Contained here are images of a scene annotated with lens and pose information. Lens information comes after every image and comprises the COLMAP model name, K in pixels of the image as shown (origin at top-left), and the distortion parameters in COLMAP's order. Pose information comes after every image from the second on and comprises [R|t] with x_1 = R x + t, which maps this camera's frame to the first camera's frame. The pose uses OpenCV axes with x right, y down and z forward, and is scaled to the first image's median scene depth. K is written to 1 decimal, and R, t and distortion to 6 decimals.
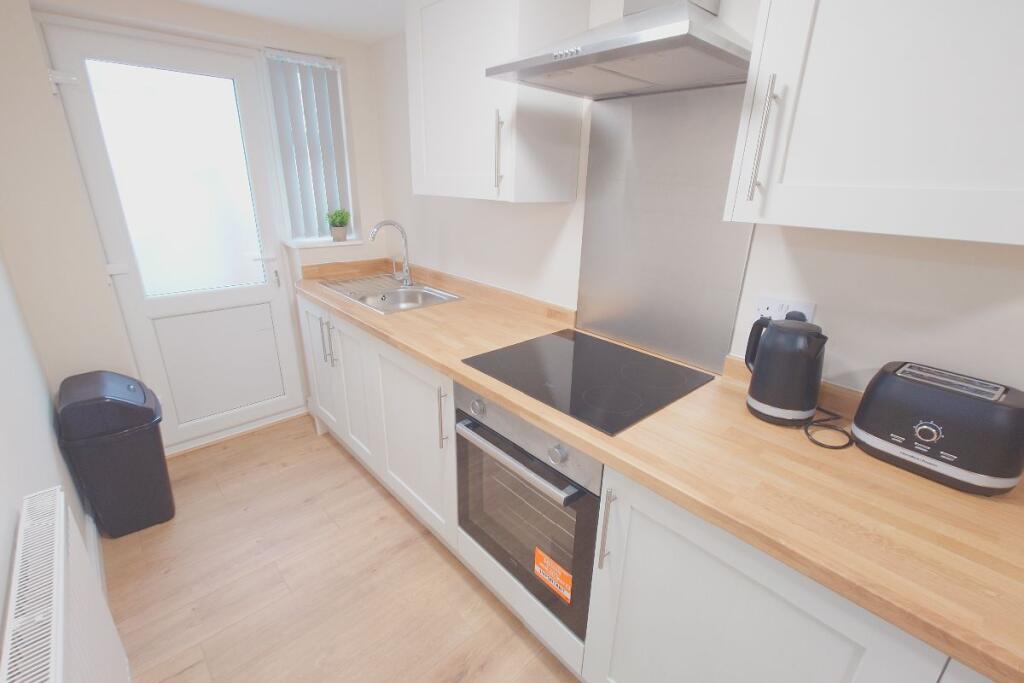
lens RADIAL K [[459.2, 0, 512.0], [0, 459.2, 341.5], [0, 0, 1]] dist [0.016724, 0.000504]
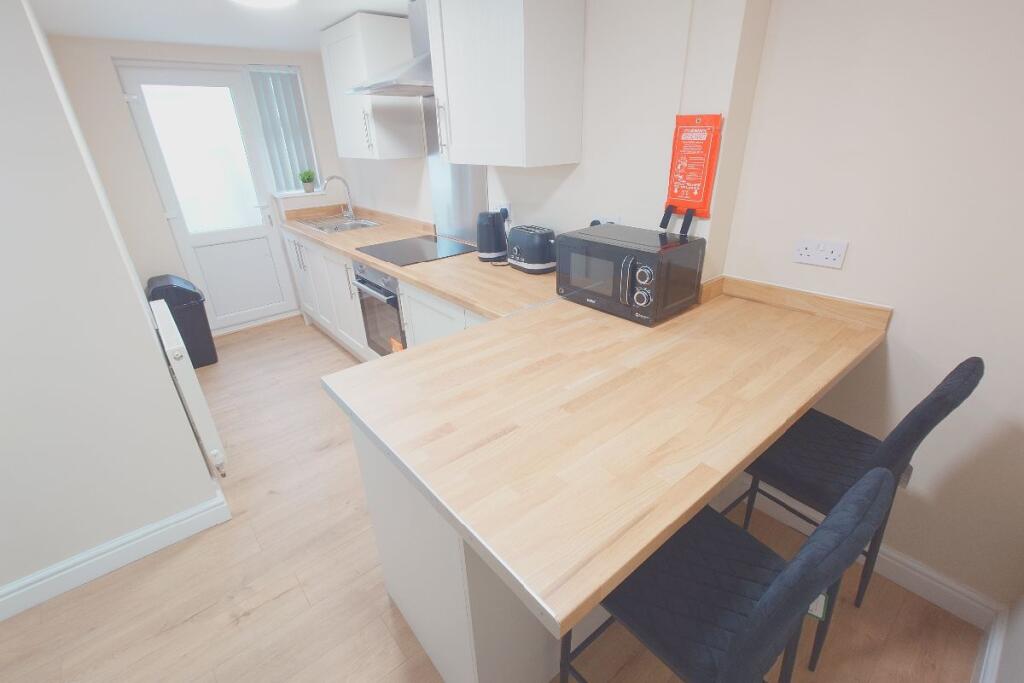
lens RADIAL K [[454.5, 0, 517.8], [0, 454.5, 341.2], [0, 0, 1]] dist [0.000820, -0.000329]
pose [[0.998287, -0.034835, -0.047017, 0.407636], [0.038715, 0.995687, 0.084310, 0.189097], [0.043877, -0.085985, 0.995330, -0.547484]]
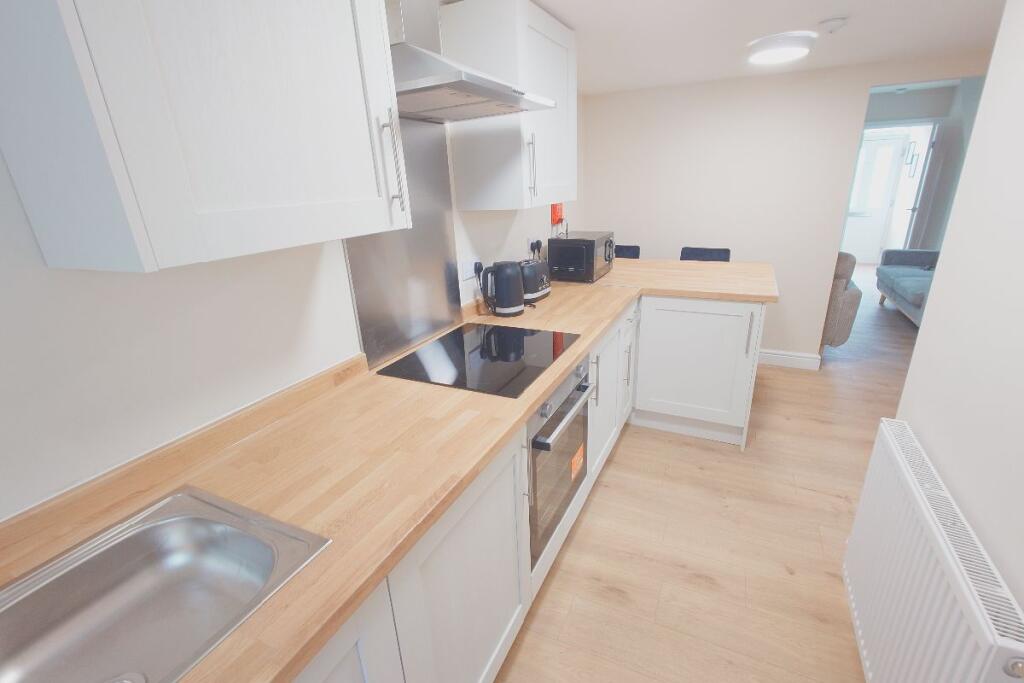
lens RADIAL K [[454.5, 0, 517.8], [0, 454.5, 341.2], [0, 0, 1]] dist [0.000820, -0.000329]
pose [[-0.370904, -0.319939, 0.871820, -0.548409], [0.349457, 0.821697, 0.450216, -0.288009], [-0.860413, 0.471650, -0.192965, 0.722274]]
